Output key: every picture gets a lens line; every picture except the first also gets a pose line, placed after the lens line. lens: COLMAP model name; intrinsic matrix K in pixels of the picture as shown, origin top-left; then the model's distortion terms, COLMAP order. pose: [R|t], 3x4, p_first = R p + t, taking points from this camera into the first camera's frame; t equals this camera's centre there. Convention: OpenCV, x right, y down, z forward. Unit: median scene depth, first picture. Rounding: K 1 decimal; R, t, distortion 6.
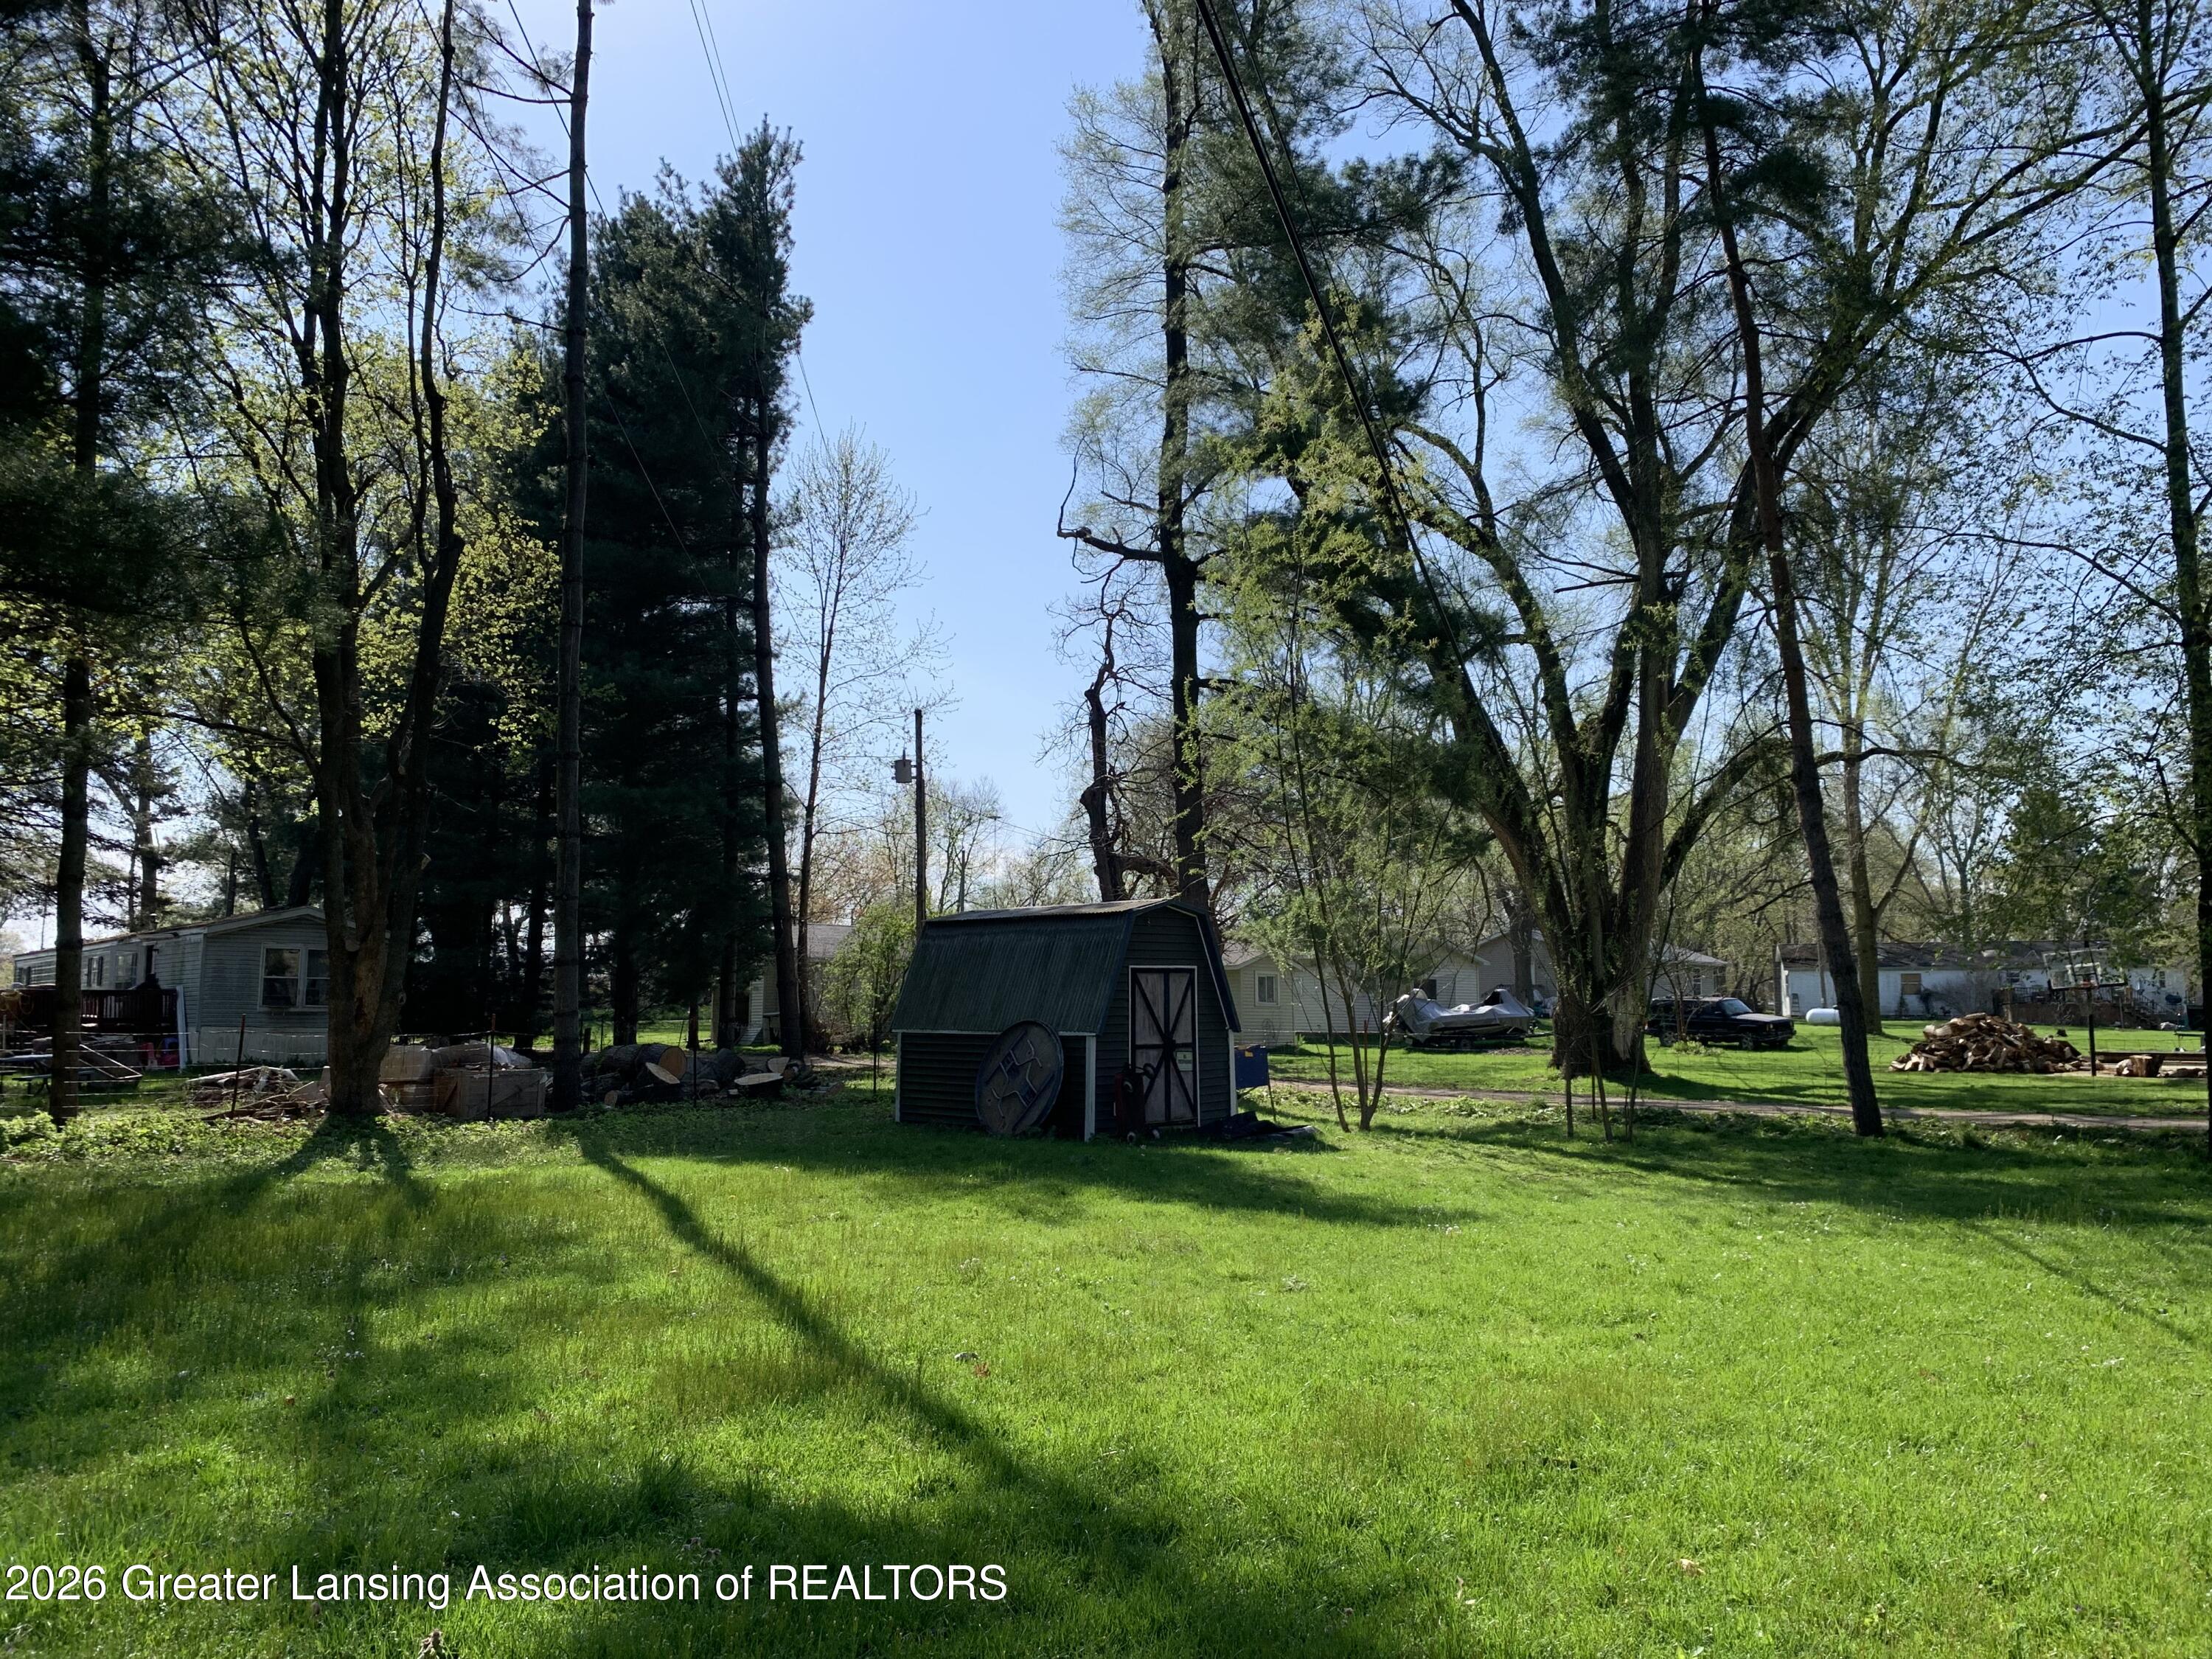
lens RADIAL K [[1650.9, 0, 1106.0], [0, 1650.9, 829.5], [0, 0, 1]] dist [0.010858, 0.001965]
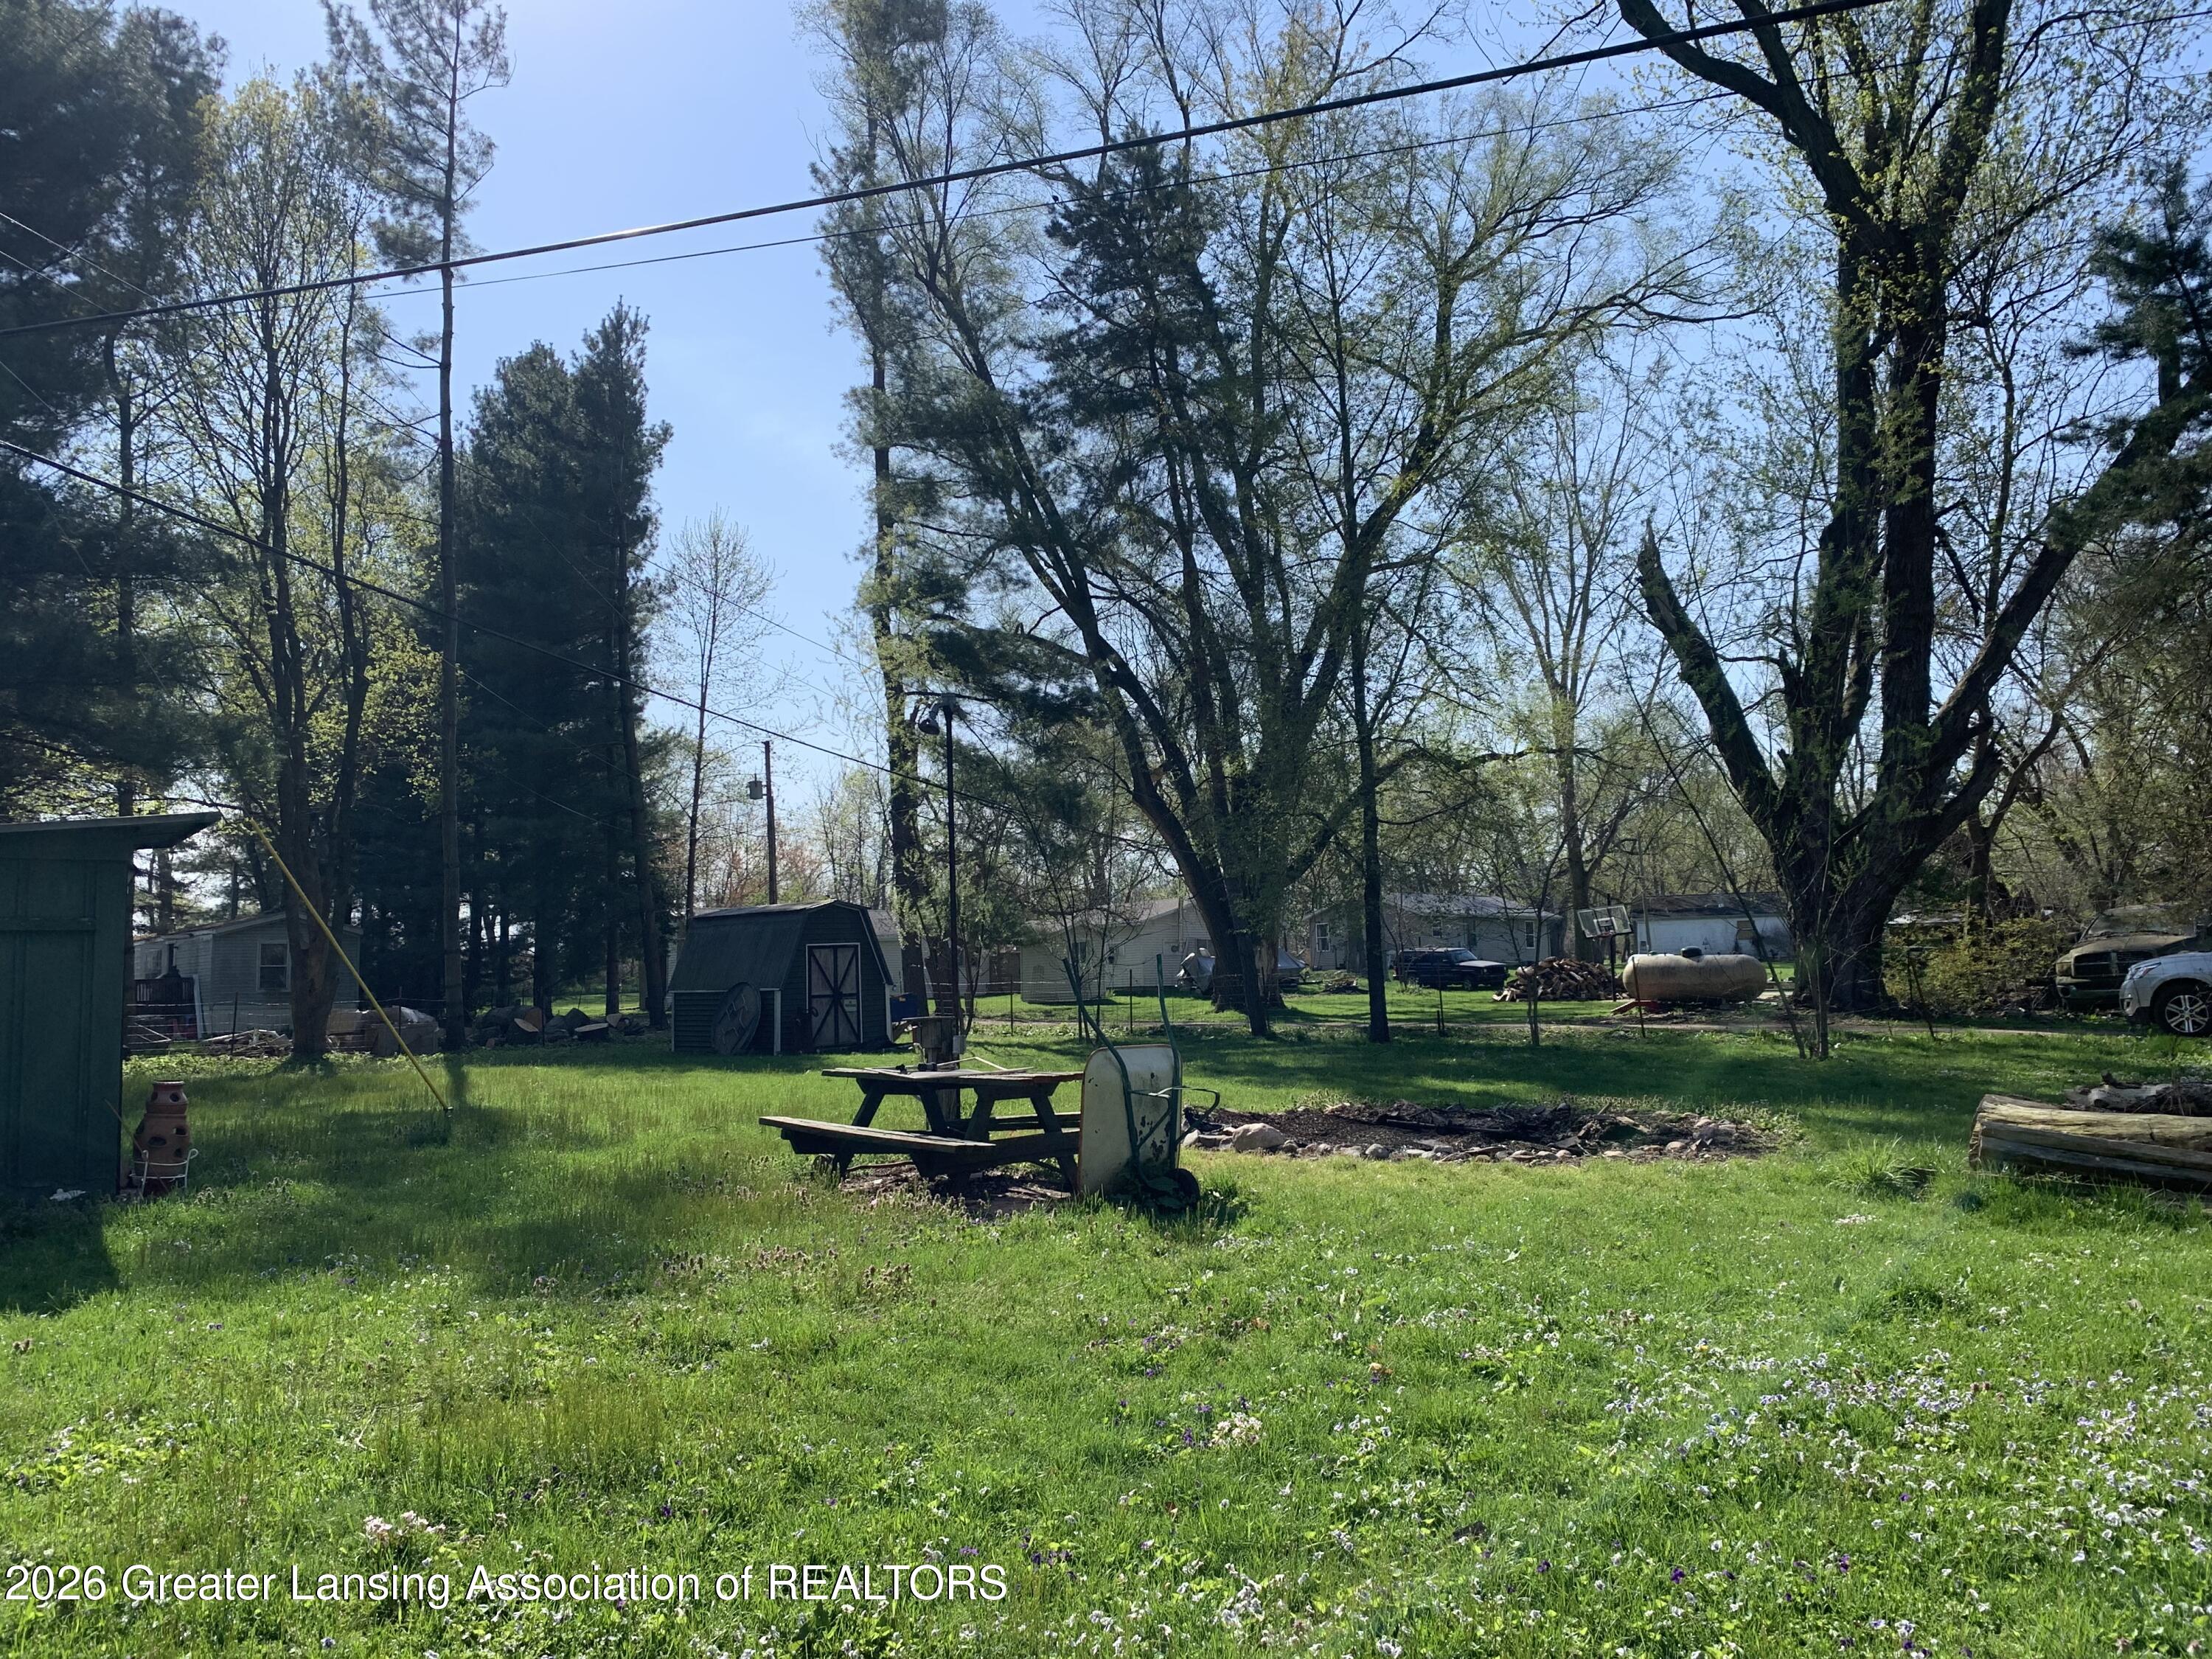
lens RADIAL K [[1668.7, 0, 1109.9], [0, 1668.7, 800.4], [0, 0, 1]] dist [0.007473, -0.001716]
pose [[0.999554, -0.029101, -0.006735, 0.167291], [0.029130, 0.999567, 0.004262, -0.026388], [0.006609, -0.004456, 0.999968, -0.299590]]
